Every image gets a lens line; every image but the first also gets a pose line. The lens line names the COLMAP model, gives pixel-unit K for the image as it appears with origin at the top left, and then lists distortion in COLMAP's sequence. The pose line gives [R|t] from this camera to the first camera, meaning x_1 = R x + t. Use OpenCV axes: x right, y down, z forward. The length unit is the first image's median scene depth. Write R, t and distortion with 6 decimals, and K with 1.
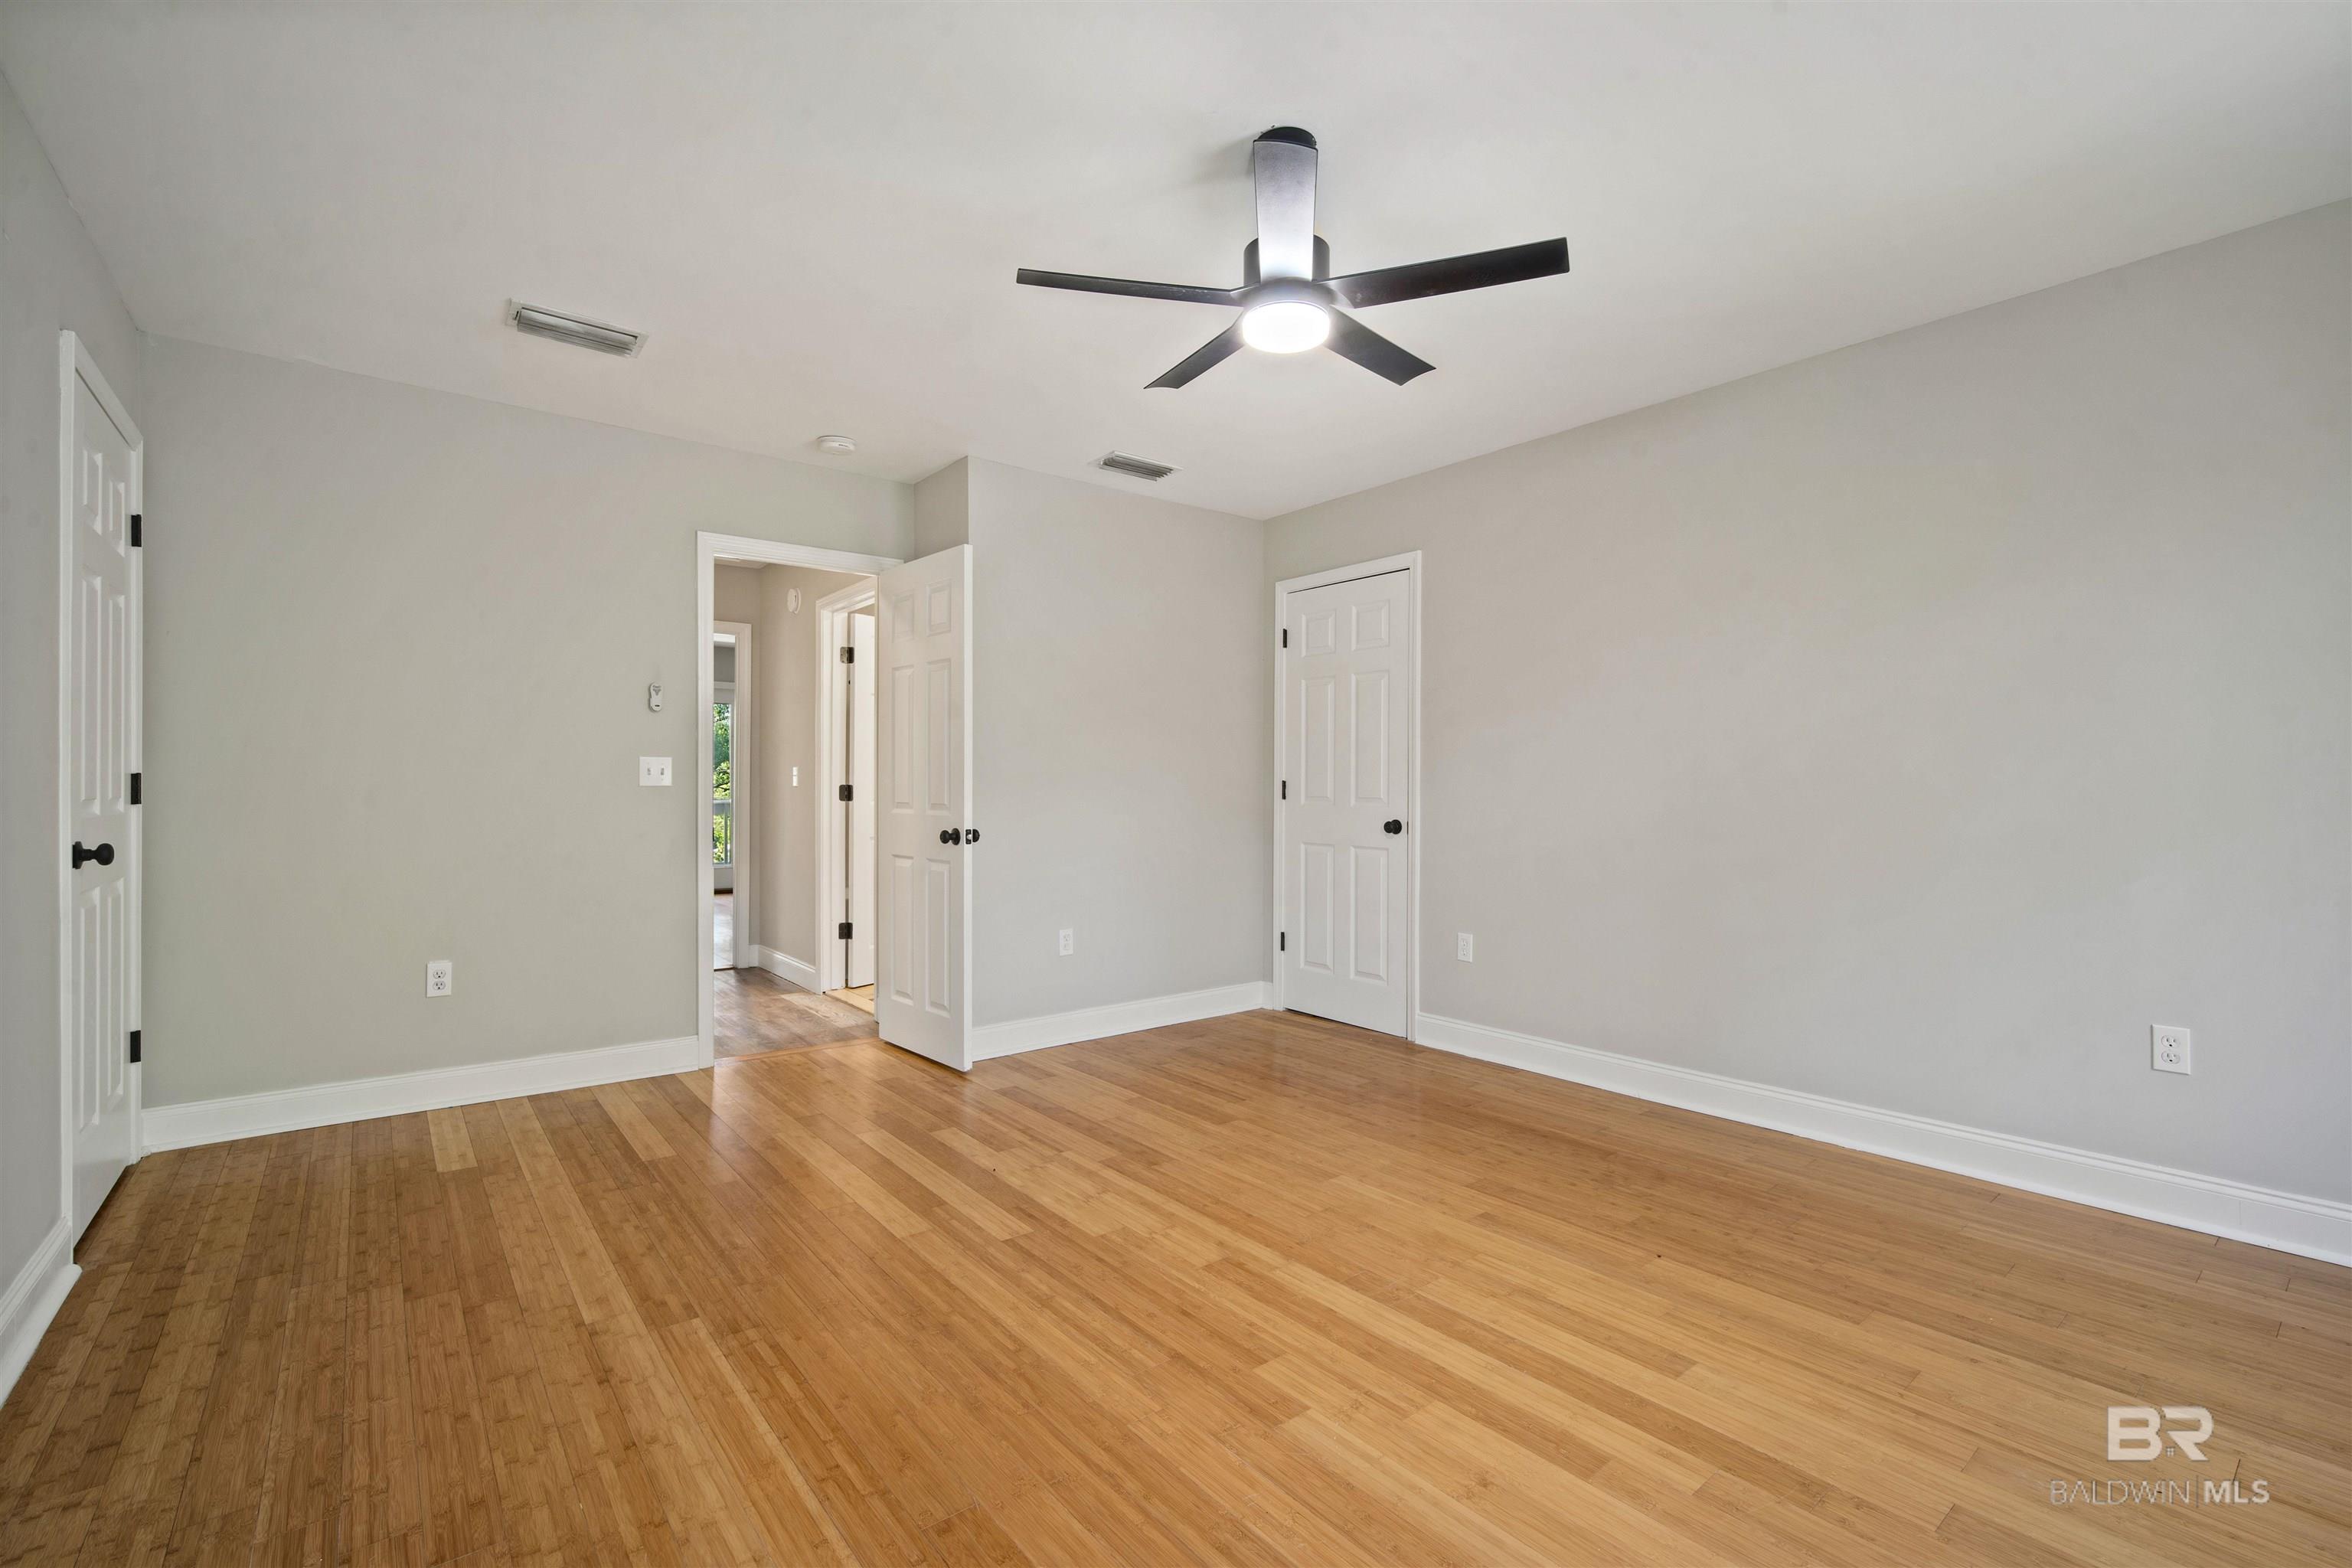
lens RADIAL K [[1022.7, 0, 1184.7], [0, 1022.7, 787.9], [0, 0, 1]] dist [0.001924, 0.000257]
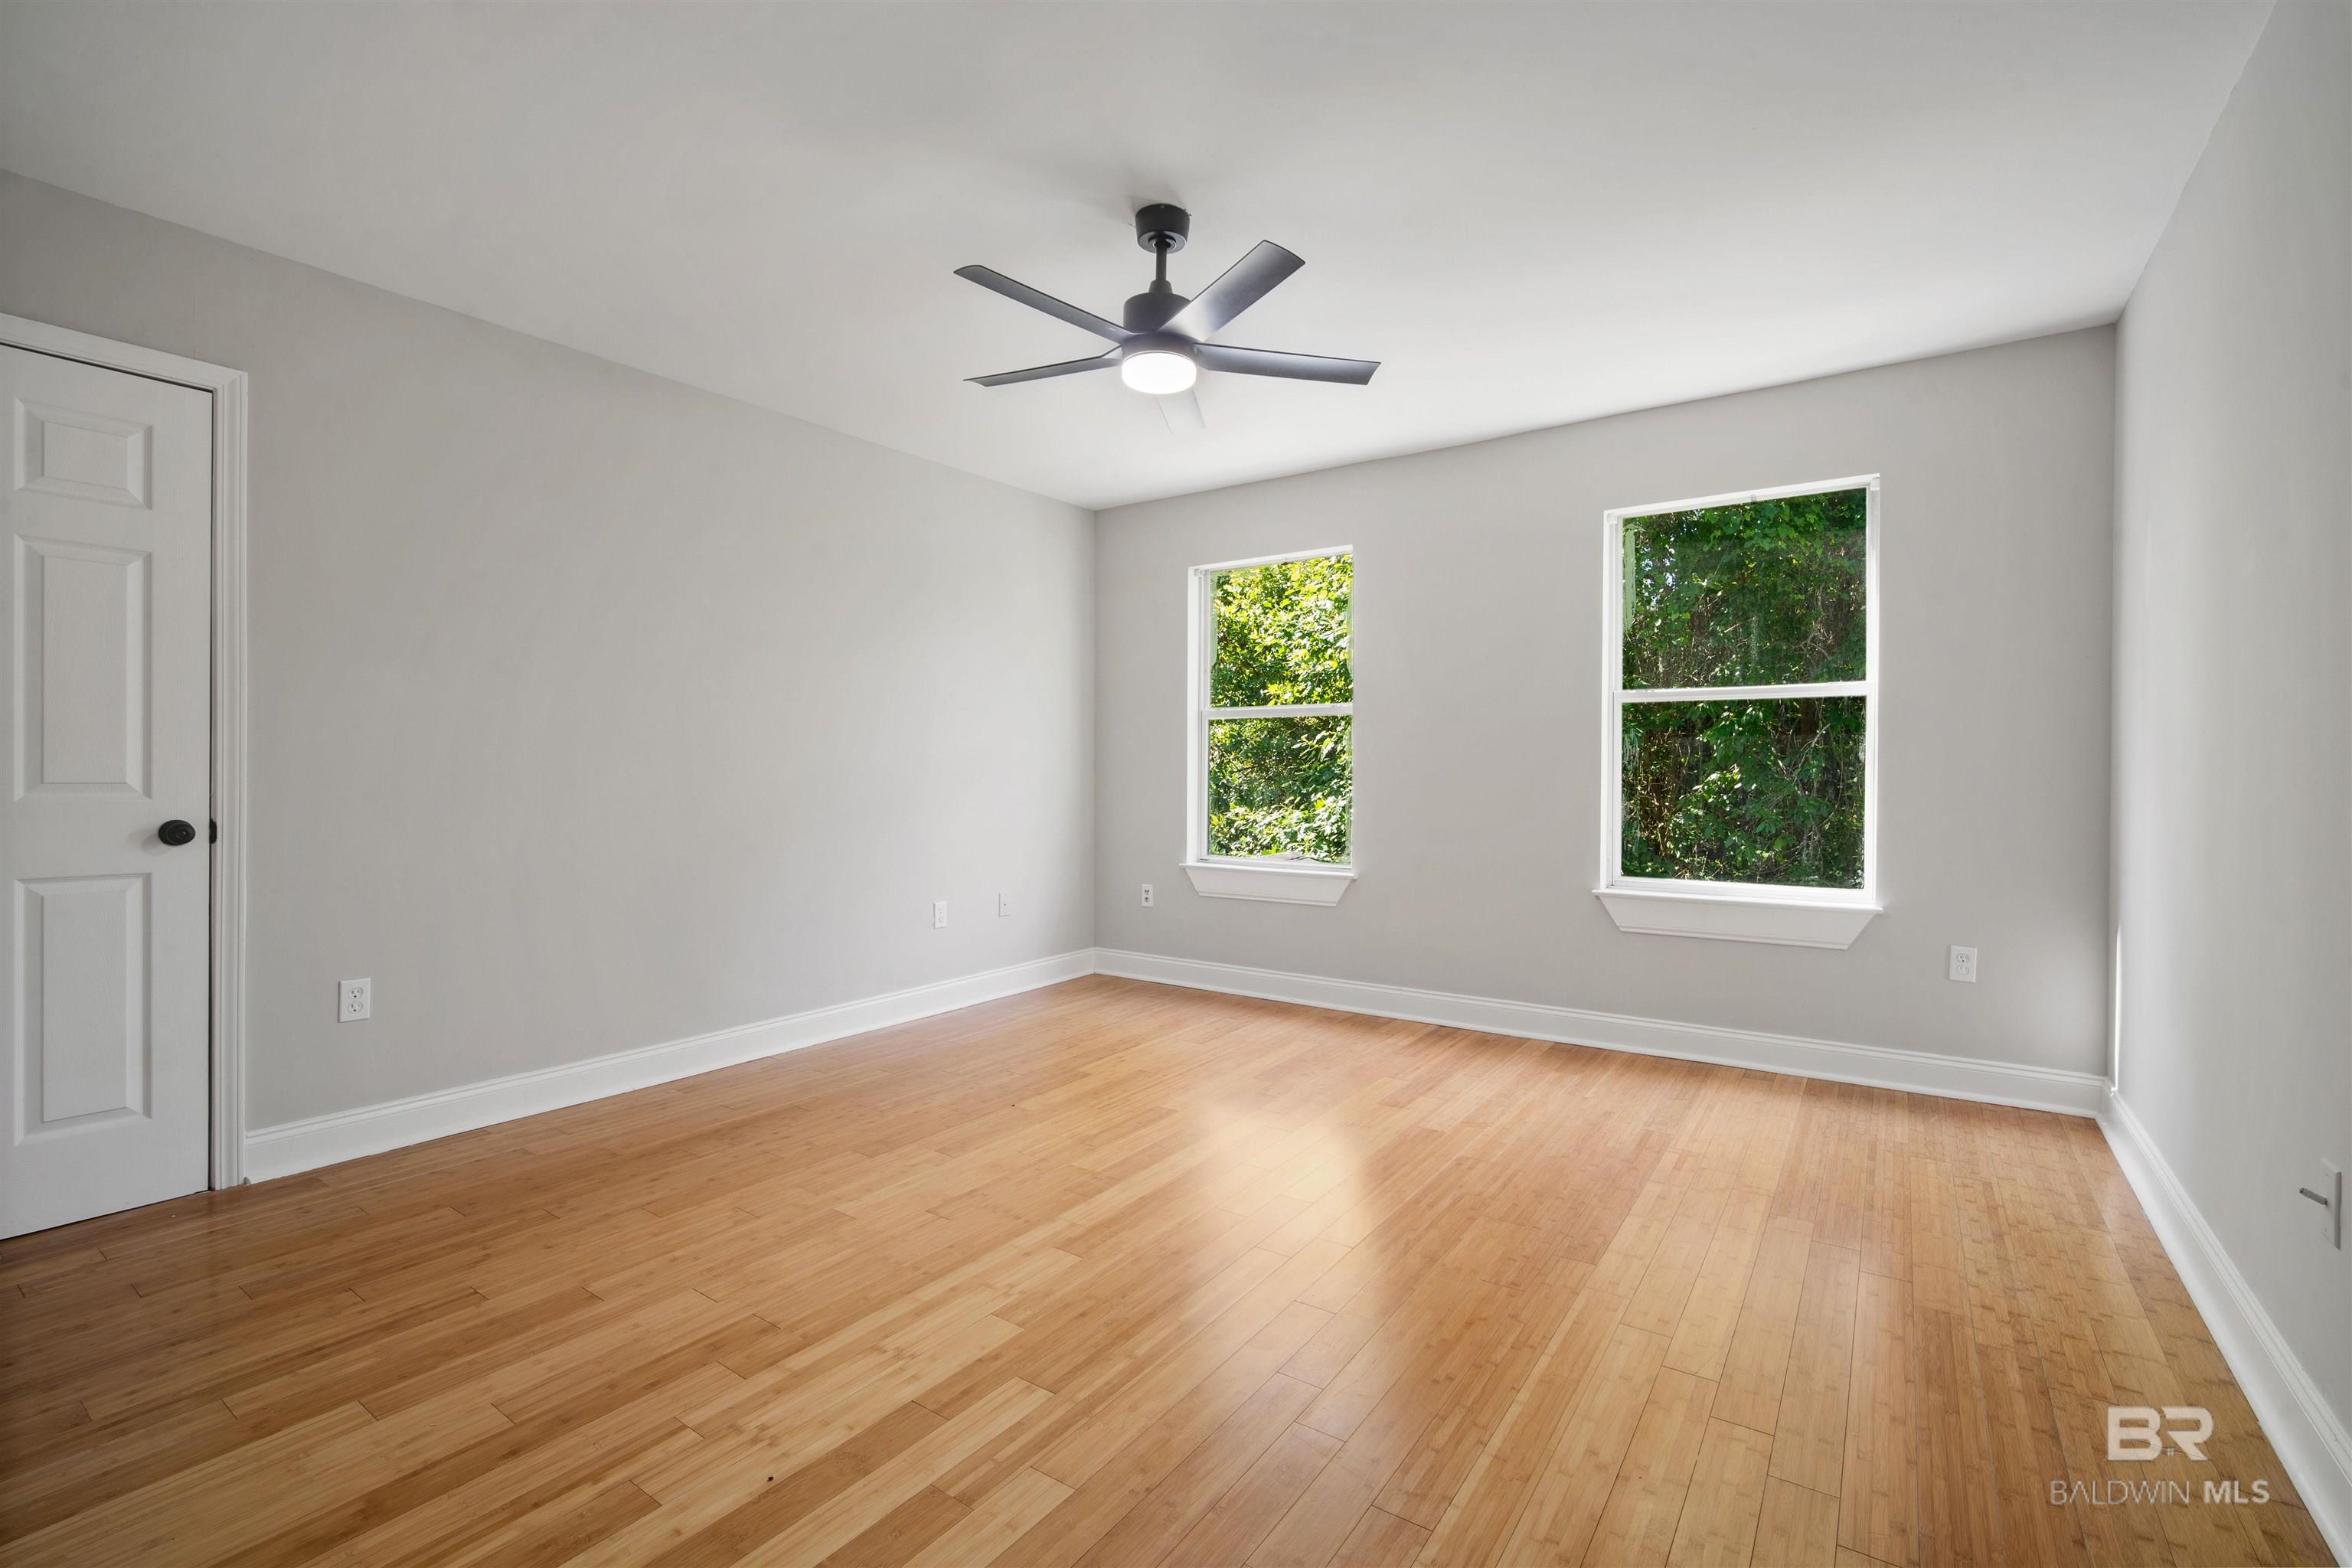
lens RADIAL K [[1022.7, 0, 1179.9], [0, 1022.7, 787.4], [0, 0, 1]] dist [0.001924, 0.000257]
pose [[-0.275282, -0.013248, 0.961272, -0.803923], [-0.005971, 0.999909, 0.012070, 0.004951], [-0.961345, -0.002417, -0.275336, 1.004227]]
